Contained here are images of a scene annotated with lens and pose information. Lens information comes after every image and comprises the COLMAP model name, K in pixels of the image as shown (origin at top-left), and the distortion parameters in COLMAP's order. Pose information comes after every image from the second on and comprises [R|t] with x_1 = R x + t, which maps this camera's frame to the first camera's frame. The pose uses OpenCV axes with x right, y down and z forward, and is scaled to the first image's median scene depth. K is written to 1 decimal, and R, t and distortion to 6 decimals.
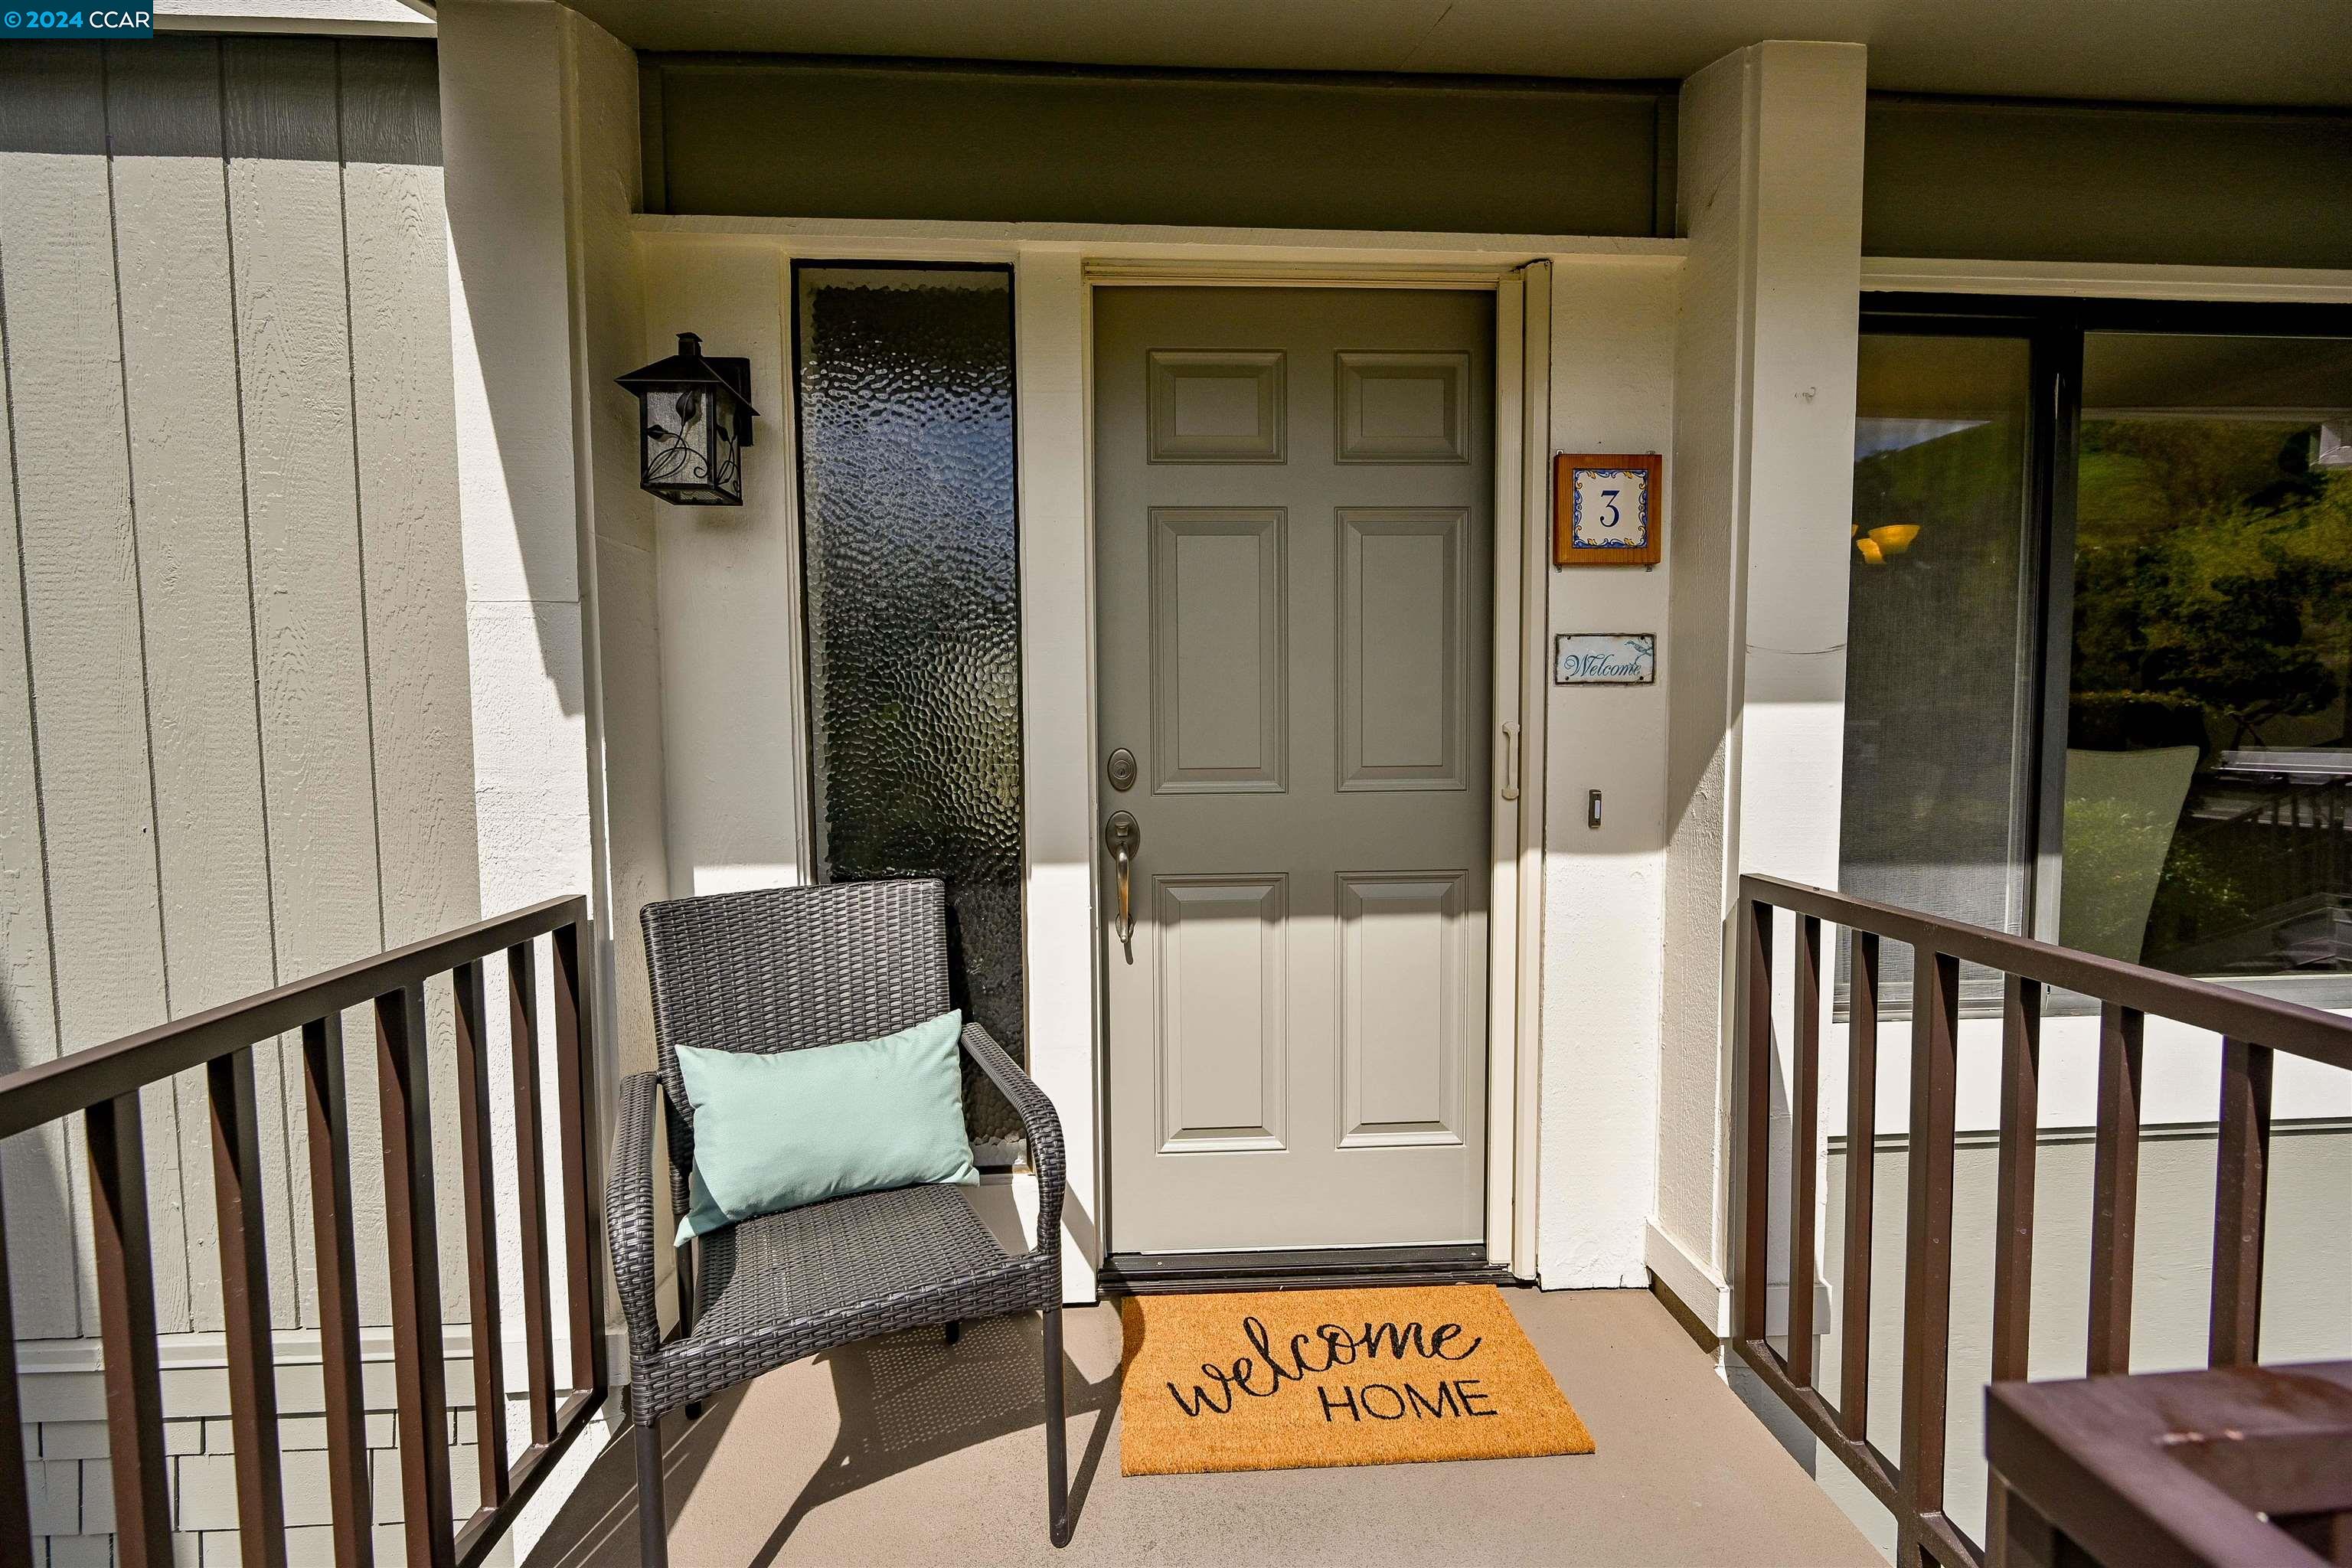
lens RADIAL K [[982.5, 0, 1178.1], [0, 982.5, 772.3], [0, 0, 1]] dist [-0.001991, -0.000035]
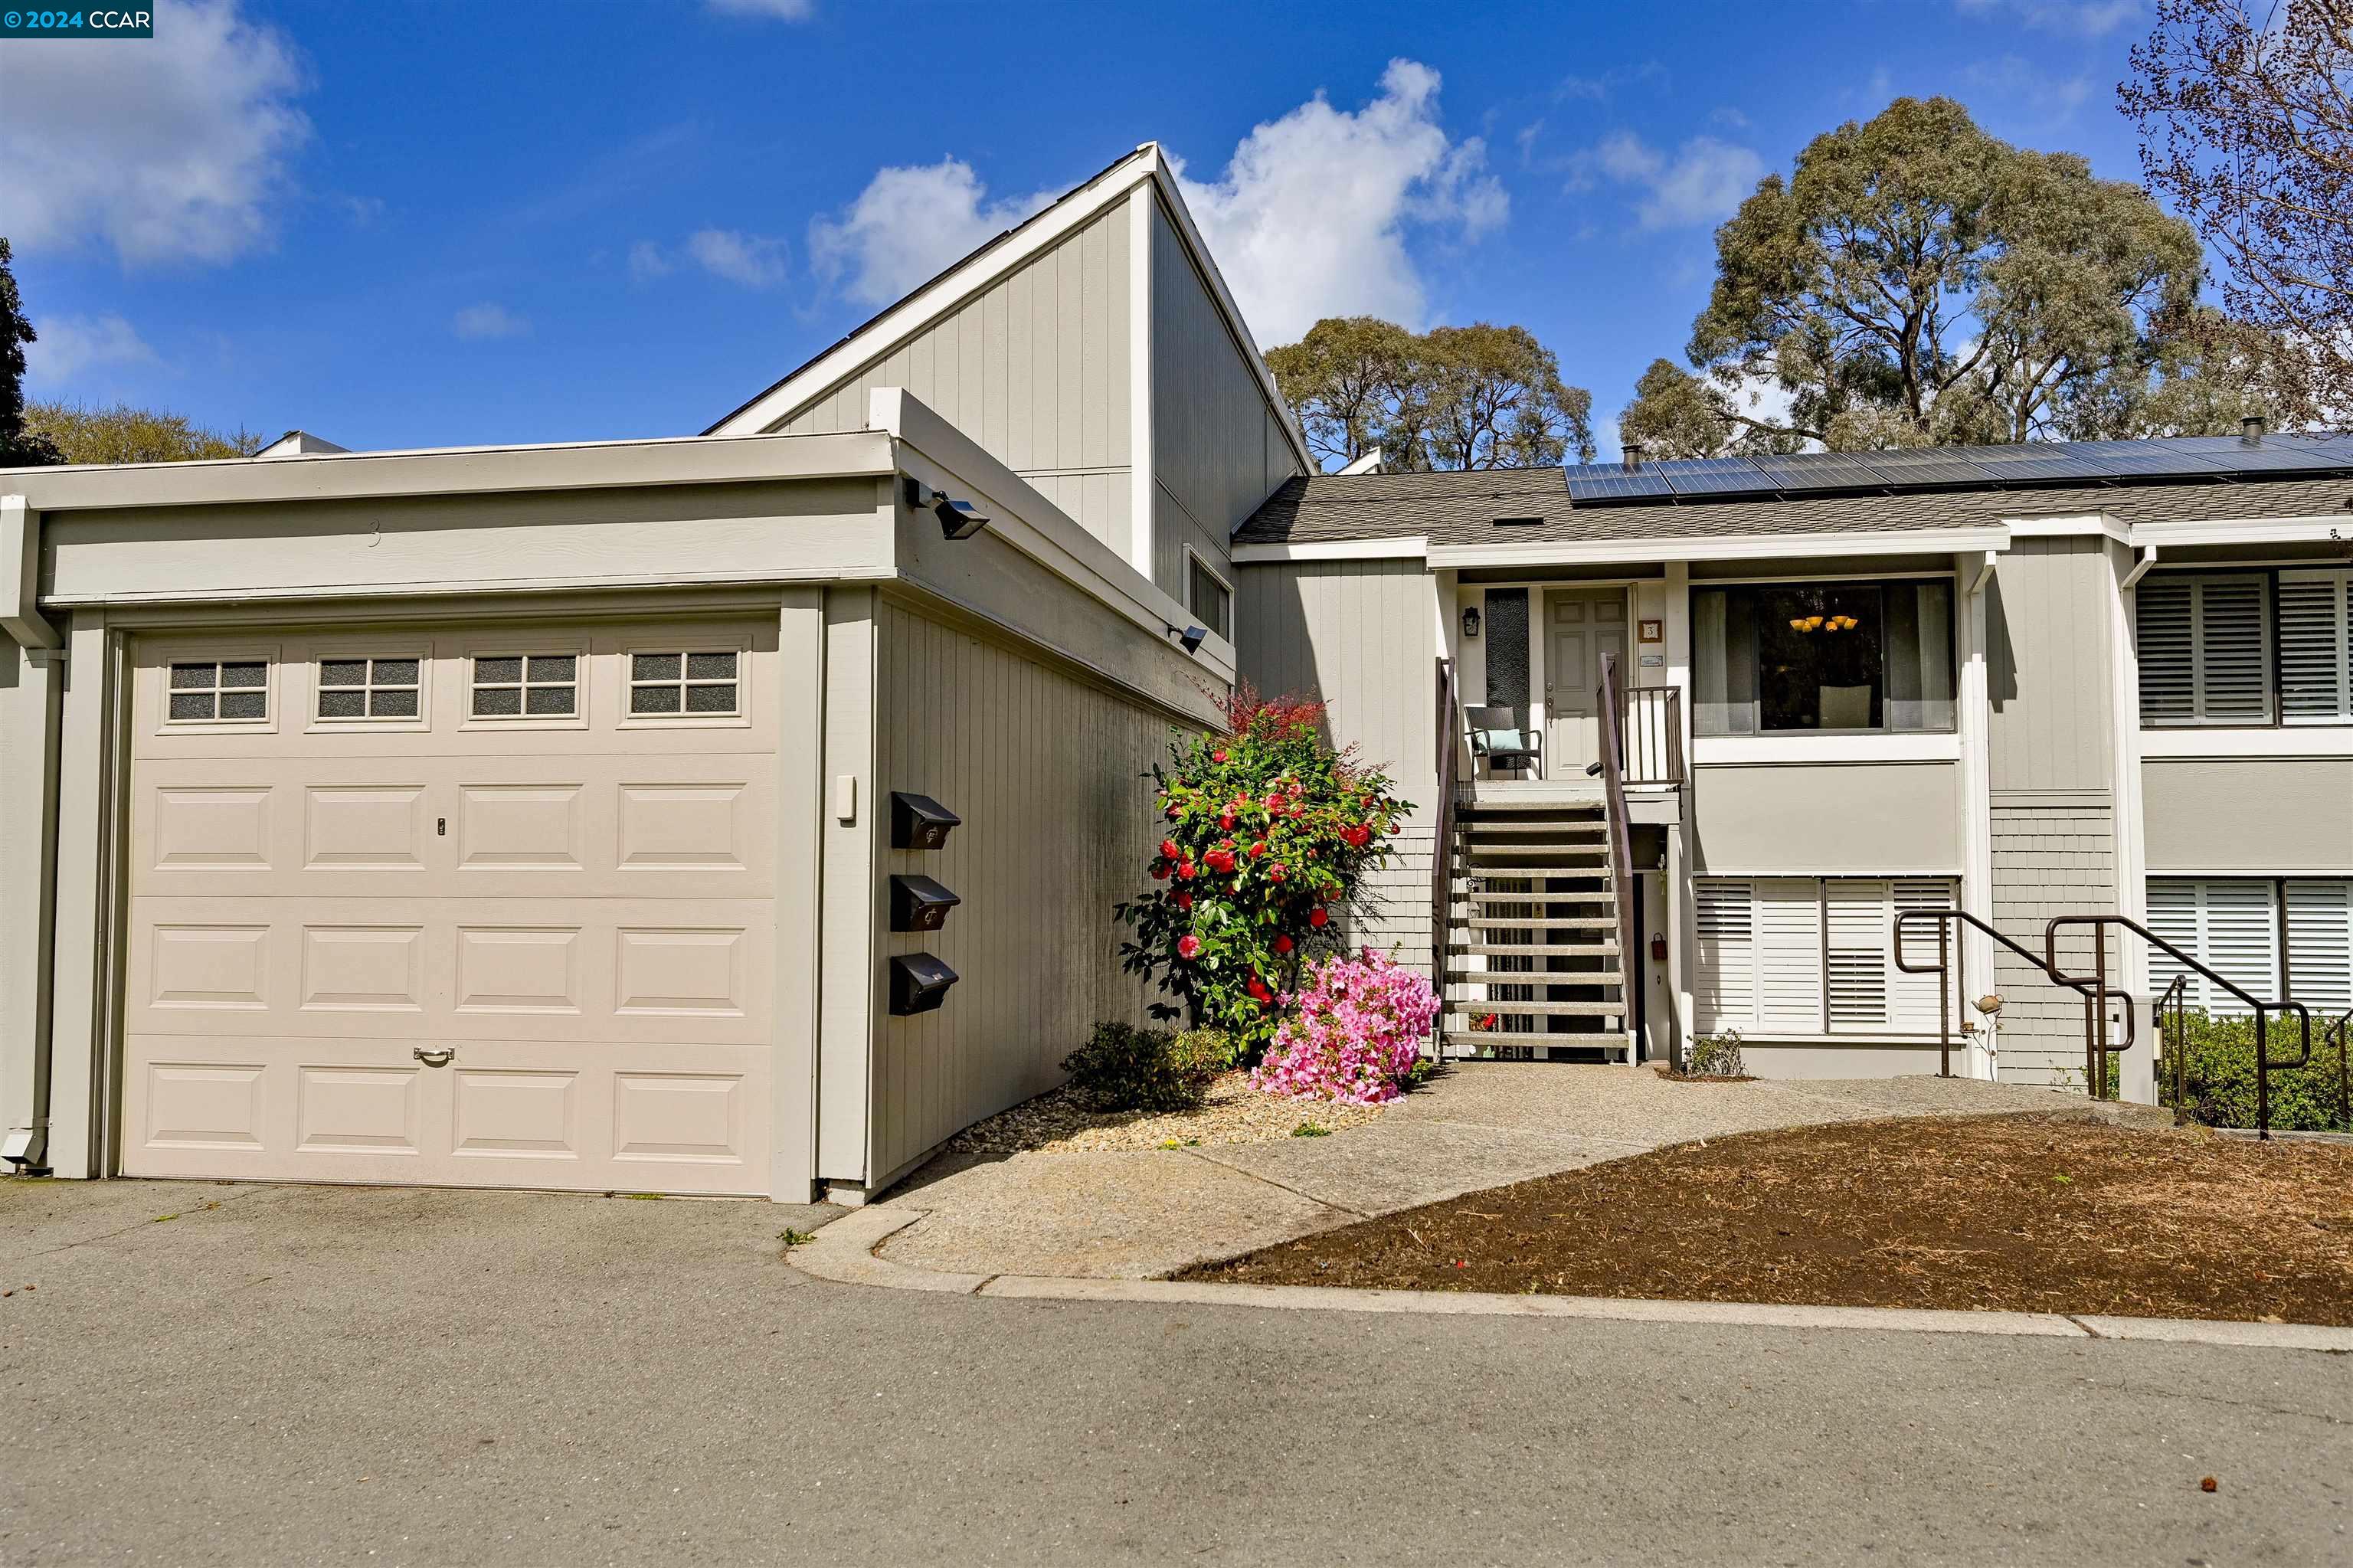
lens RADIAL K [[1833.1, 0, 1180.2], [0, 1833.1, 782.1], [0, 0, 1]] dist [0.012722, 0.005202]
pose [[0.966893, -0.007673, -0.255067, 0.499178], [-0.021207, 0.993674, -0.110283, 1.544799], [0.254299, 0.112041, 0.960614, -8.324265]]
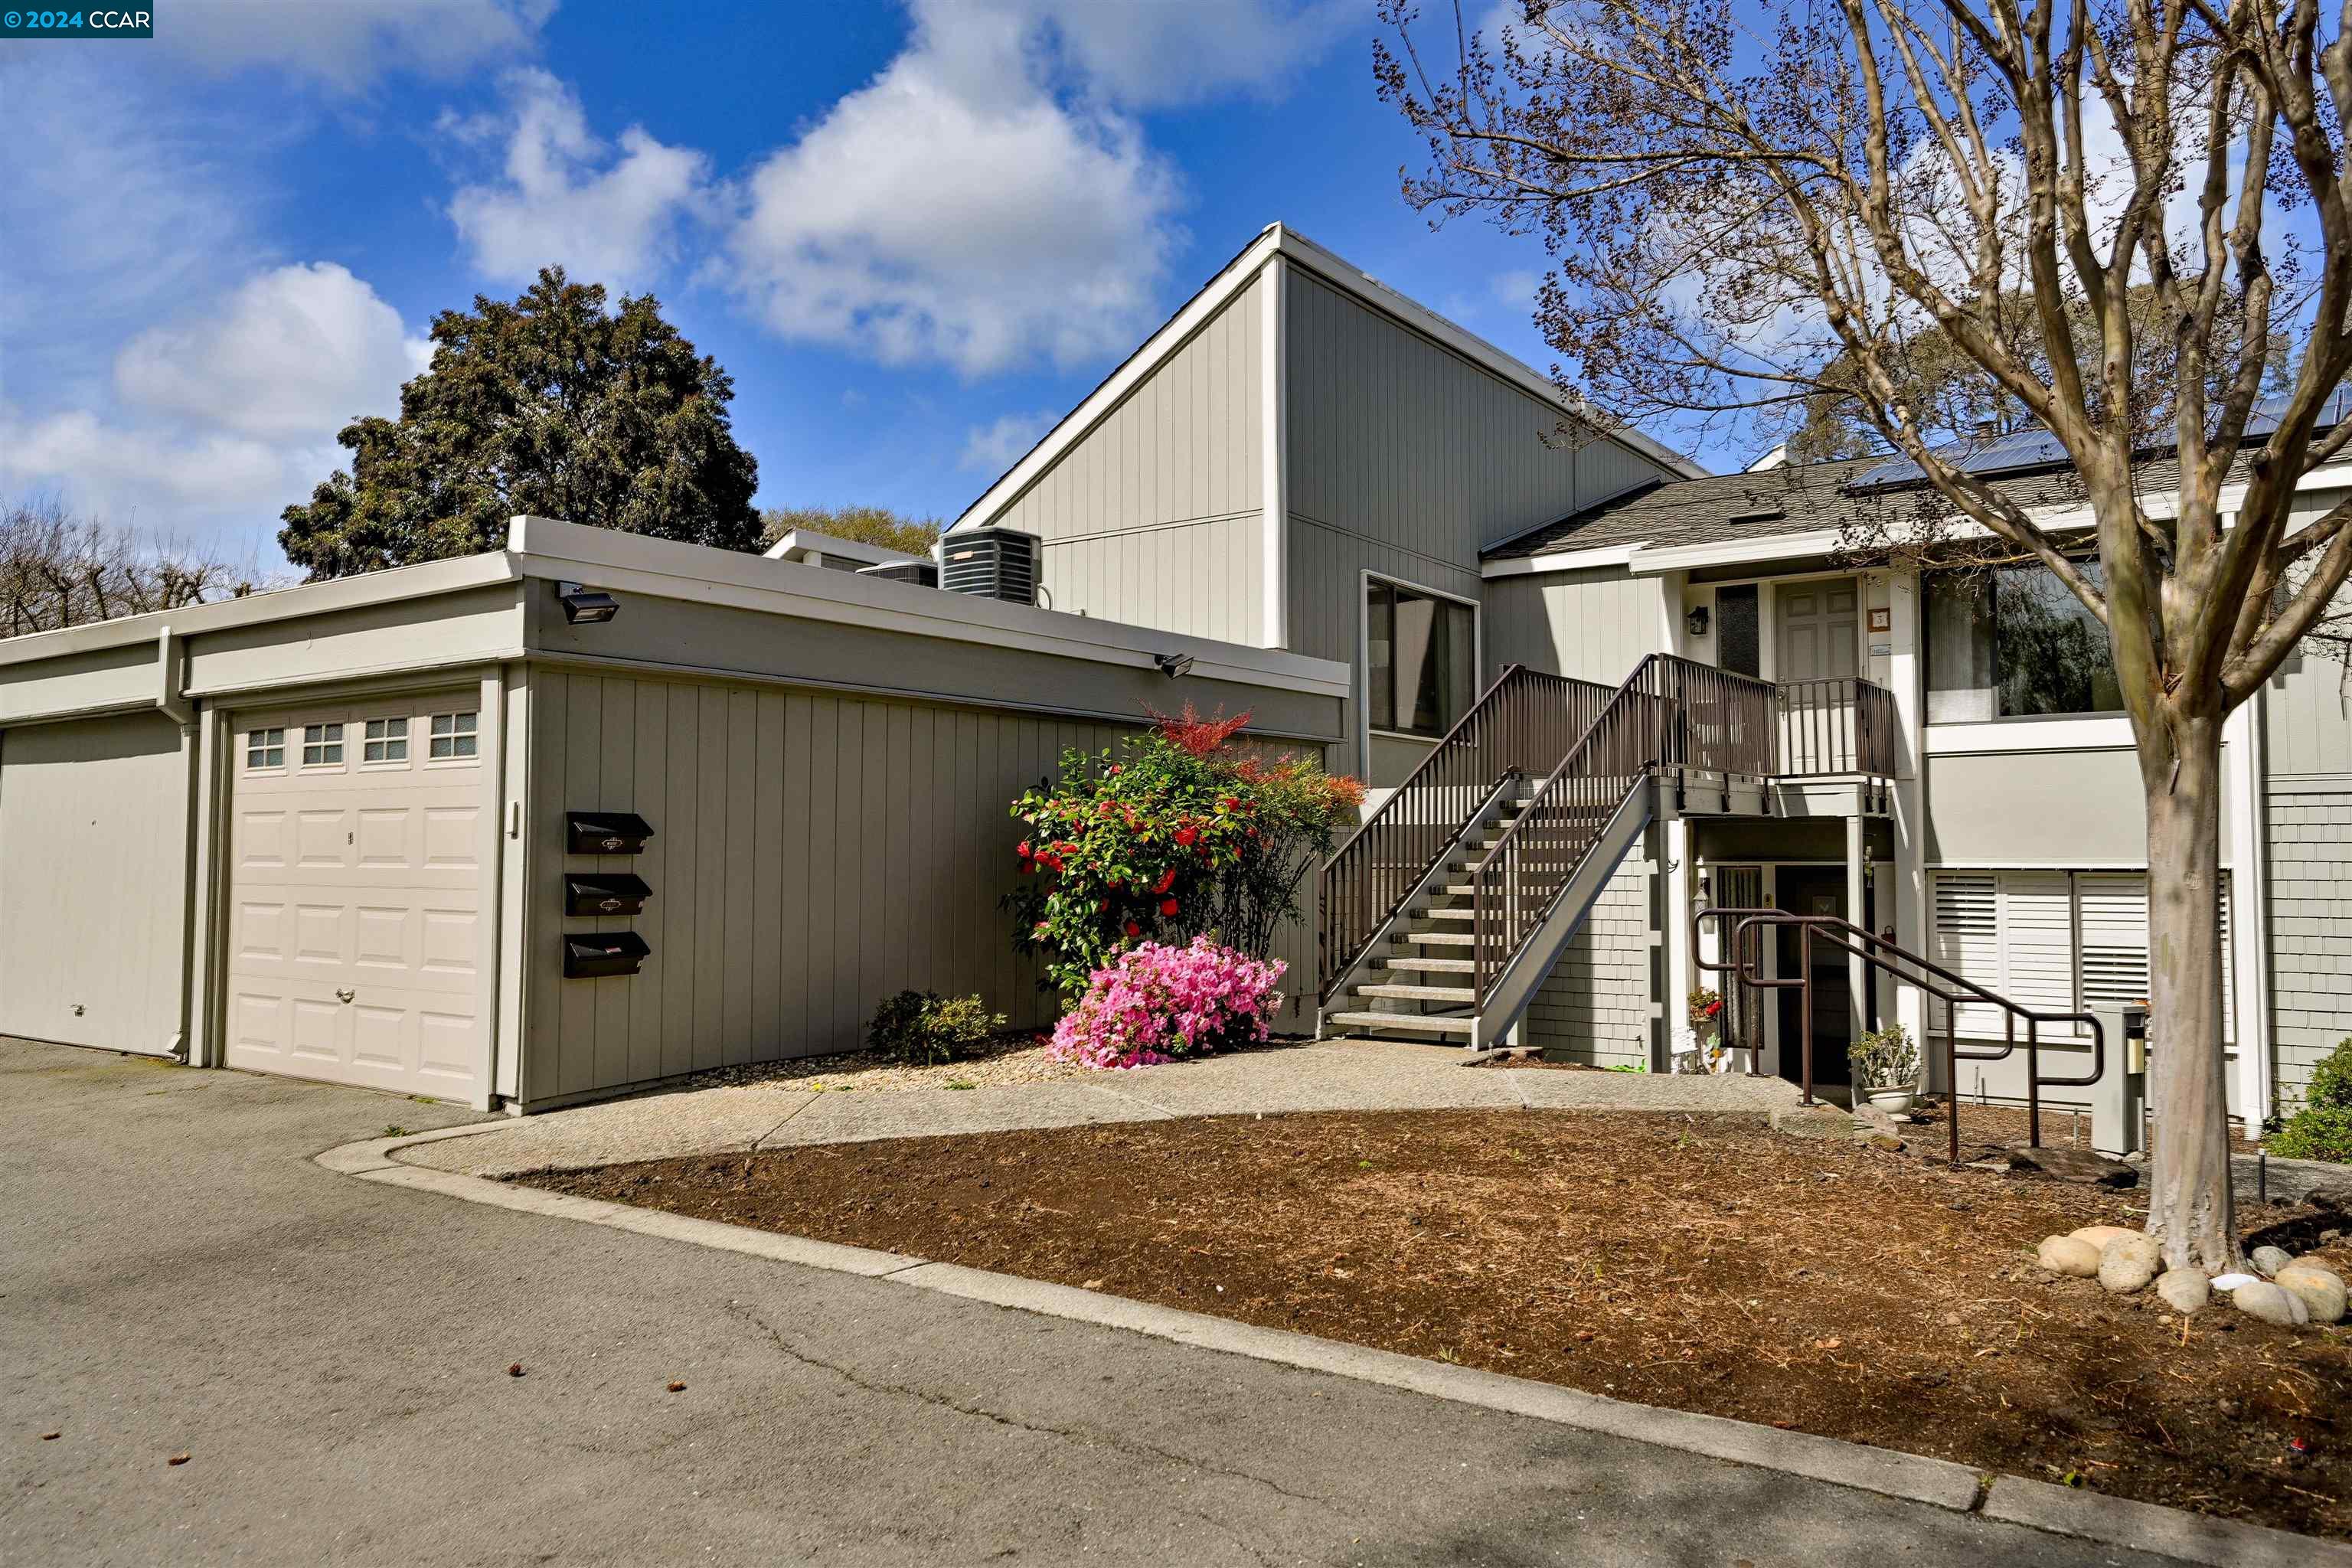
lens RADIAL K [[1657.0, 0, 1183.0], [0, 1657.0, 786.6], [0, 0, 1]] dist [0.008800, -0.001772]
pose [[0.771421, -0.021117, -0.635975, 2.975168], [-0.045495, 0.995061, -0.088224, 1.430349], [0.634697, 0.096992, 0.766650, -7.379091]]
